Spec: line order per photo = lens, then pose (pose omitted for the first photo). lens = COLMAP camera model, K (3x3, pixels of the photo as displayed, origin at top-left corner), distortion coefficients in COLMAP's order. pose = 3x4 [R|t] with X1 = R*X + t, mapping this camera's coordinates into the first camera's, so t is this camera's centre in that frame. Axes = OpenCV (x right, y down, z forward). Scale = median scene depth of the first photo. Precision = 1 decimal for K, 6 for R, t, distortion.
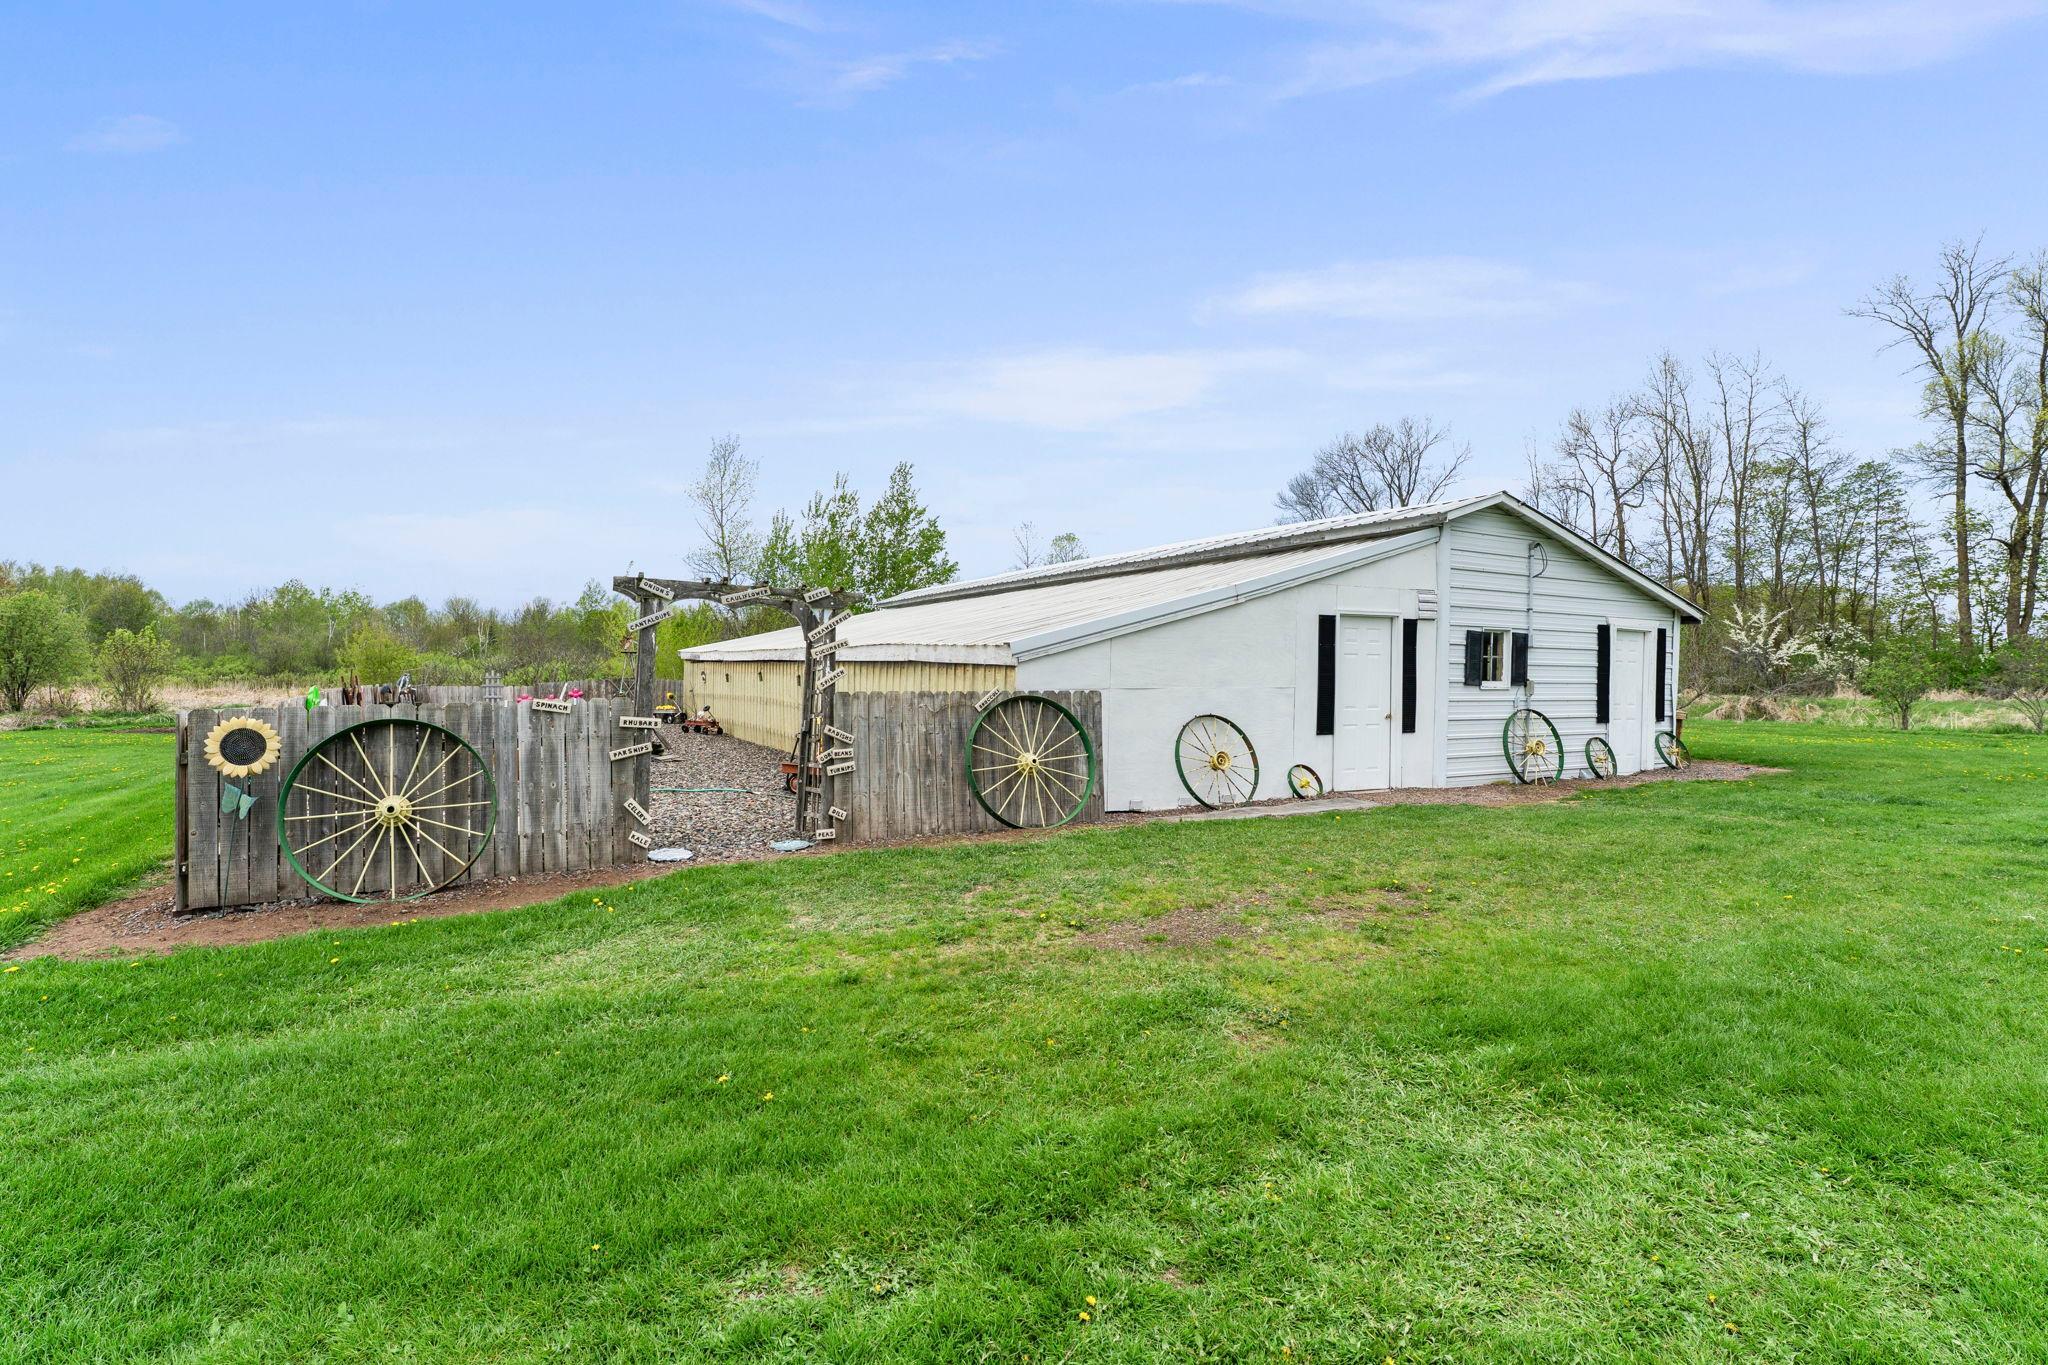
lens RADIAL K [[952.9, 0, 1024.0], [0, 952.9, 682.5], [0, 0, 1]] dist [-0.002188, -0.000040]
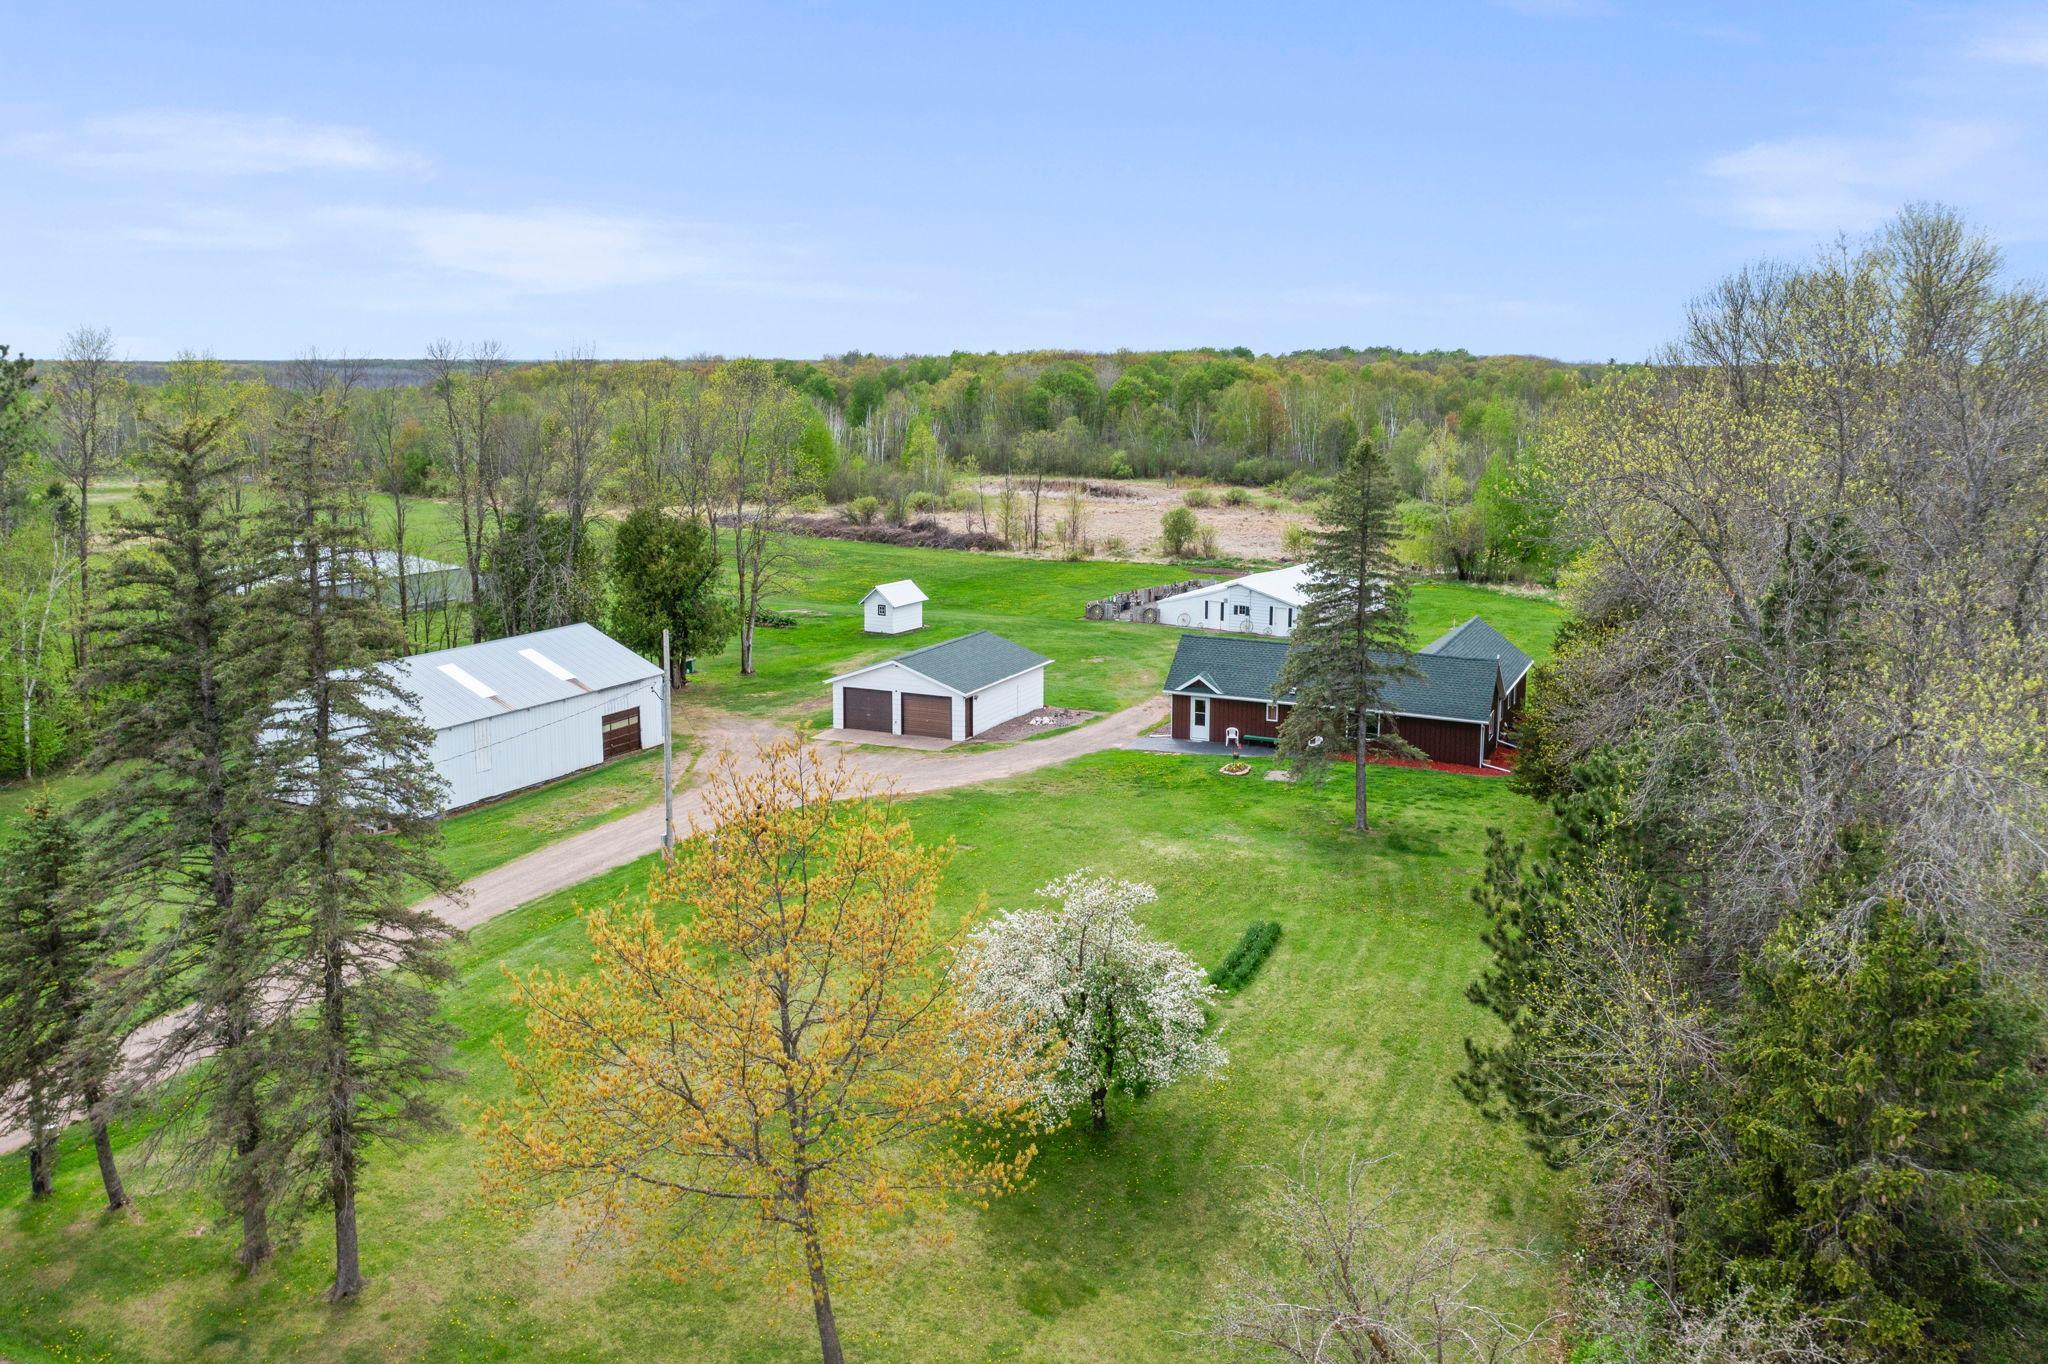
lens RADIAL K [[1645.5, 0, 1022.7], [0, 1645.5, 673.9], [0, 0, 1]] dist [-0.019724, -0.000970]
pose [[0.485372, 0.162520, -0.859070, 1.743433], [-0.018899, 0.984292, 0.175532, -0.281880], [0.874104, -0.068963, 0.480819, -1.020209]]
